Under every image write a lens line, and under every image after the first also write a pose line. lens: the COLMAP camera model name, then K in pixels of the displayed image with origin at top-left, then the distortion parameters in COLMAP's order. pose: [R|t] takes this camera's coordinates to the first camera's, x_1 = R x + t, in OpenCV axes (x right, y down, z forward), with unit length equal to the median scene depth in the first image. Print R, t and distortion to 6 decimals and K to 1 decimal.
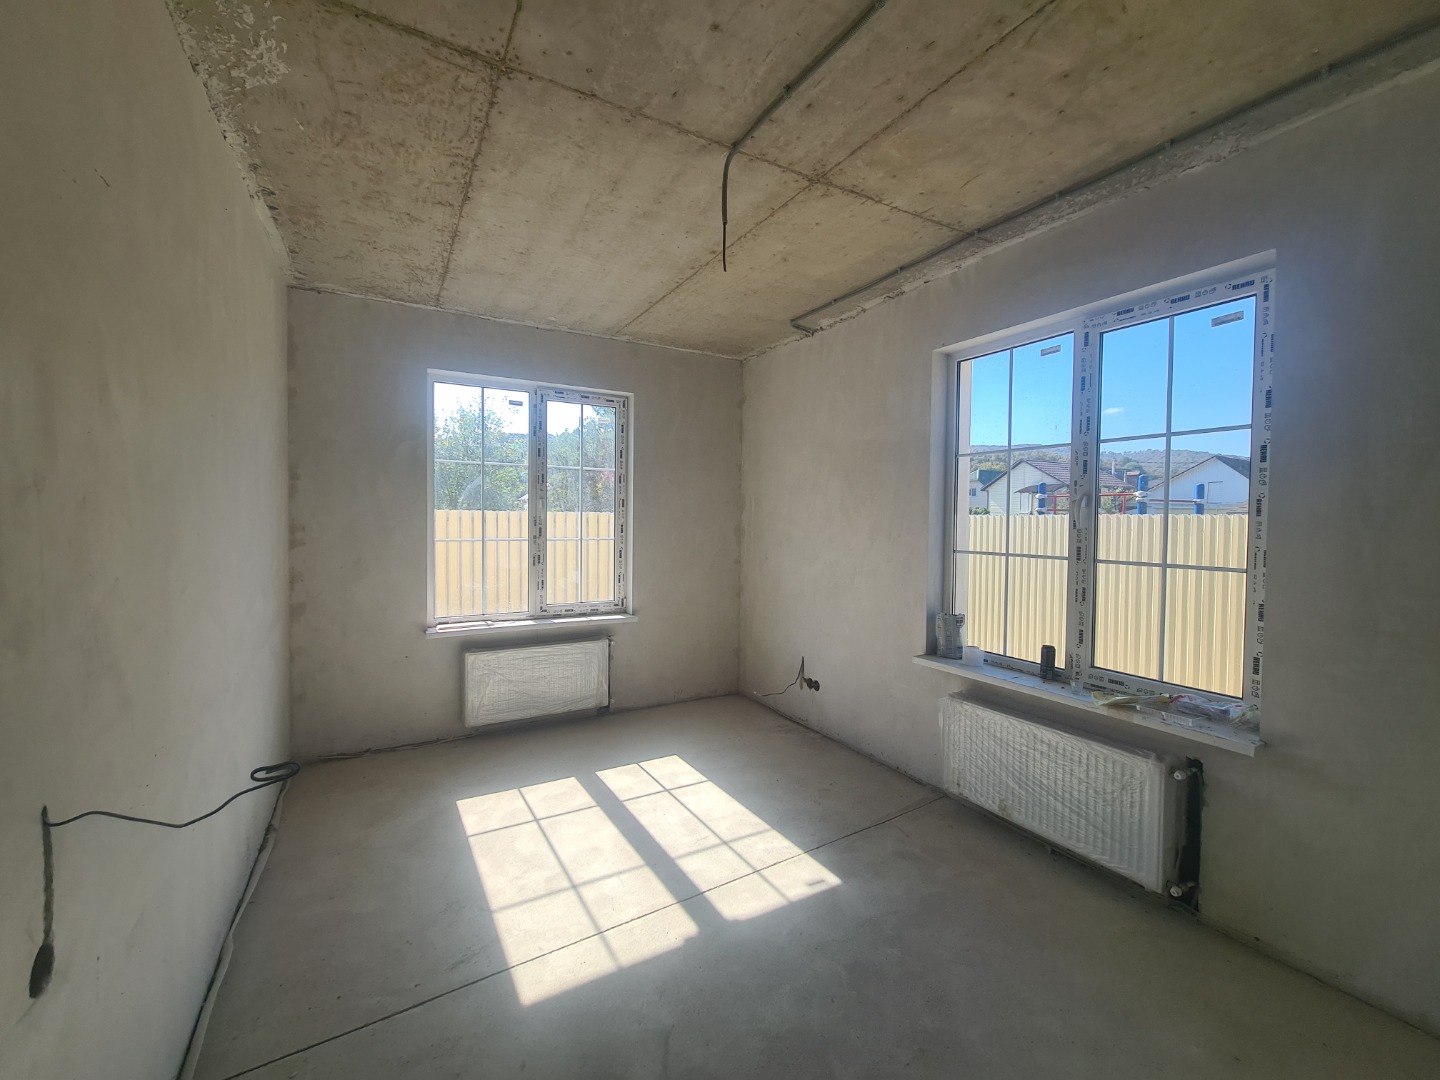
lens RADIAL K [[584.3, 0, 708.9], [0, 584.3, 538.7], [0, 0, 1]] dist [0.001180, -0.002704]
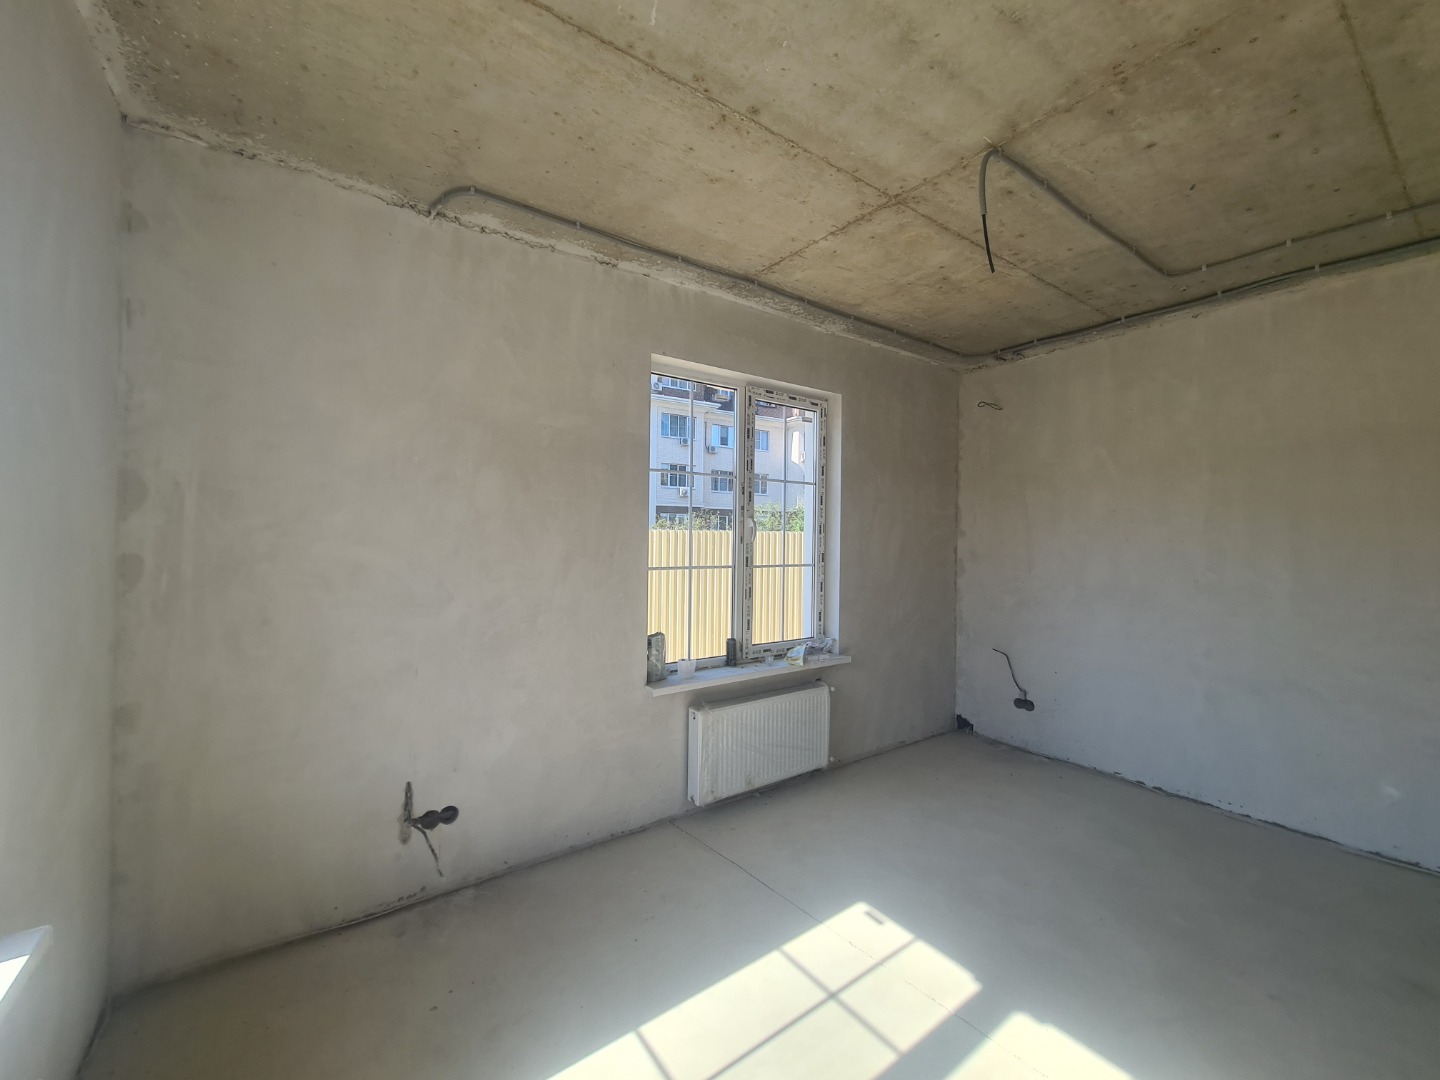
lens RADIAL K [[584.3, 0, 710.1], [0, 584.3, 536.4], [0, 0, 1]] dist [0.001180, -0.002704]
pose [[-0.104967, -0.013530, 0.994384, -0.596141], [0.020998, 0.999654, 0.015818, -0.048962], [-0.994254, 0.022540, -0.104646, 1.097046]]
